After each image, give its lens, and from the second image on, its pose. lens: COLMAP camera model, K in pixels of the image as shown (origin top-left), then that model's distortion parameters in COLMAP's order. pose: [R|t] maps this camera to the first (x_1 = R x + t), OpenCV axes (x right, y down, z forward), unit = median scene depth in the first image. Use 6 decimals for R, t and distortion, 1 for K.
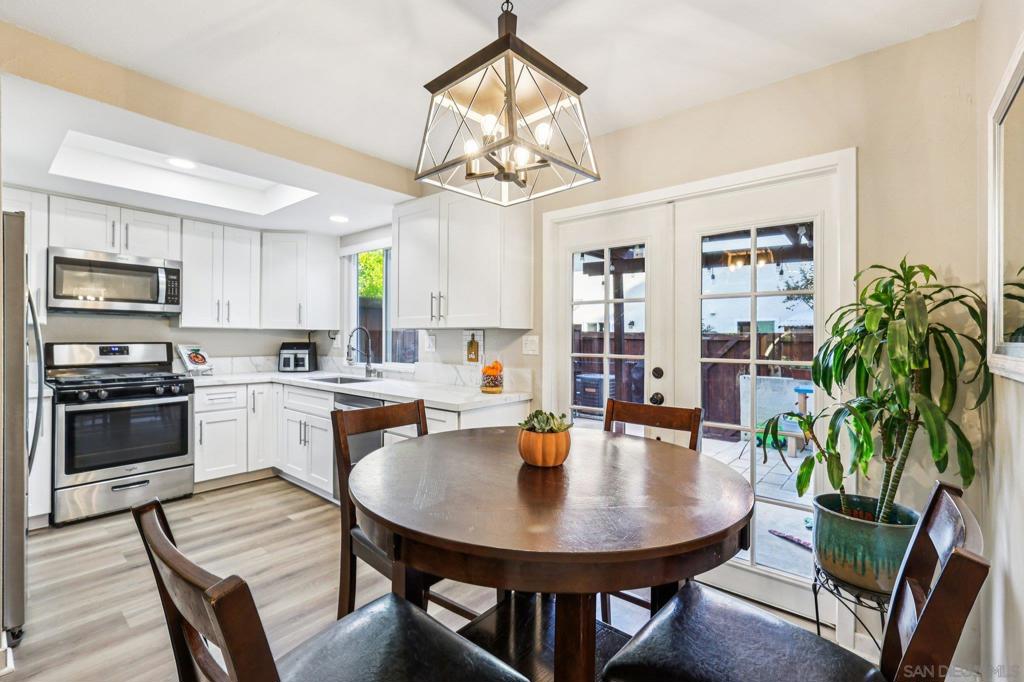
lens RADIAL K [[447.8, 0, 510.2], [0, 447.8, 341.1], [0, 0, 1]] dist [0.002148, -0.001204]
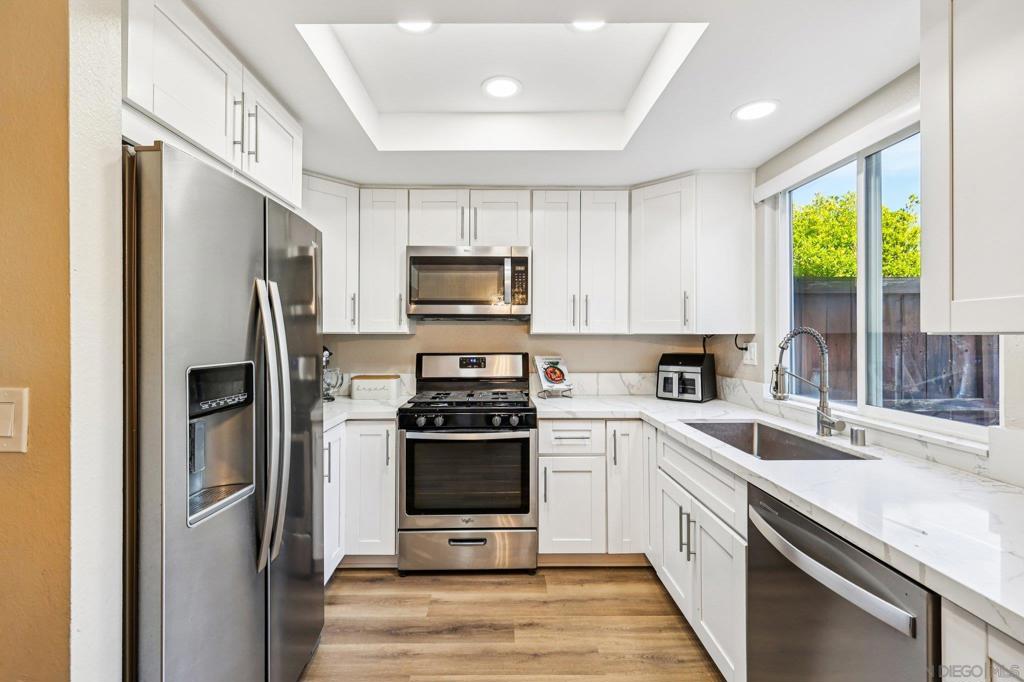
lens RADIAL K [[447.8, 0, 502.7], [0, 447.8, 335.1], [0, 0, 1]] dist [0.002148, -0.001204]
pose [[0.647787, -0.008523, -0.761774, -0.199556], [0.000281, 0.999940, -0.010949, -0.021693], [0.761821, 0.006879, 0.647751, 0.496970]]
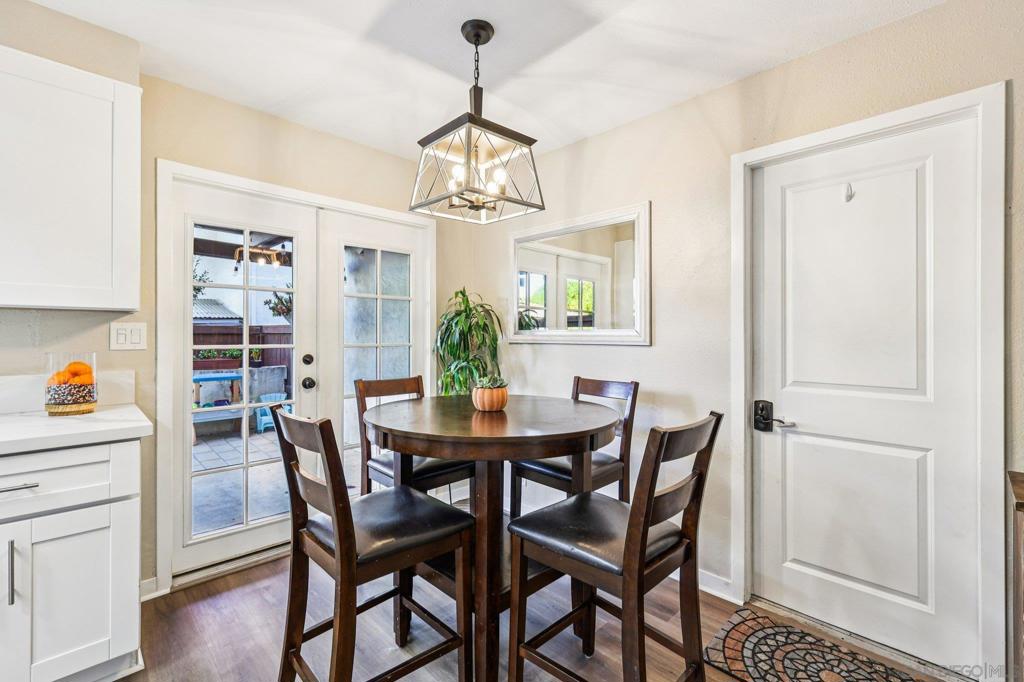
lens RADIAL K [[447.8, 0, 523.8], [0, 447.8, 333.9], [0, 0, 1]] dist [0.002148, -0.001204]
pose [[0.079031, -0.006655, 0.996850, -0.504386], [0.004545, 0.999970, 0.006316, 0.003198], [-0.996862, 0.004031, 0.079059, 0.269973]]
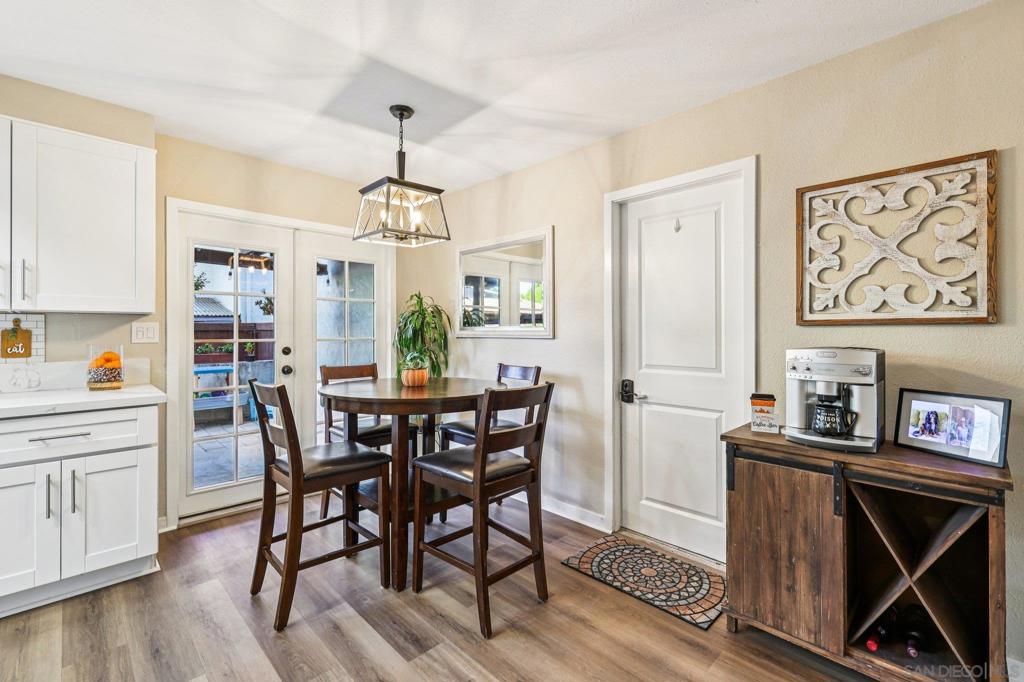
lens RADIAL K [[447.8, 0, 526.5], [0, 447.8, 329.3], [0, 0, 1]] dist [0.002148, -0.001204]
pose [[0.071331, -0.005771, 0.997436, -0.686415], [0.007753, 0.999956, 0.005231, 0.002981], [-0.997423, 0.007360, 0.071373, 0.119505]]
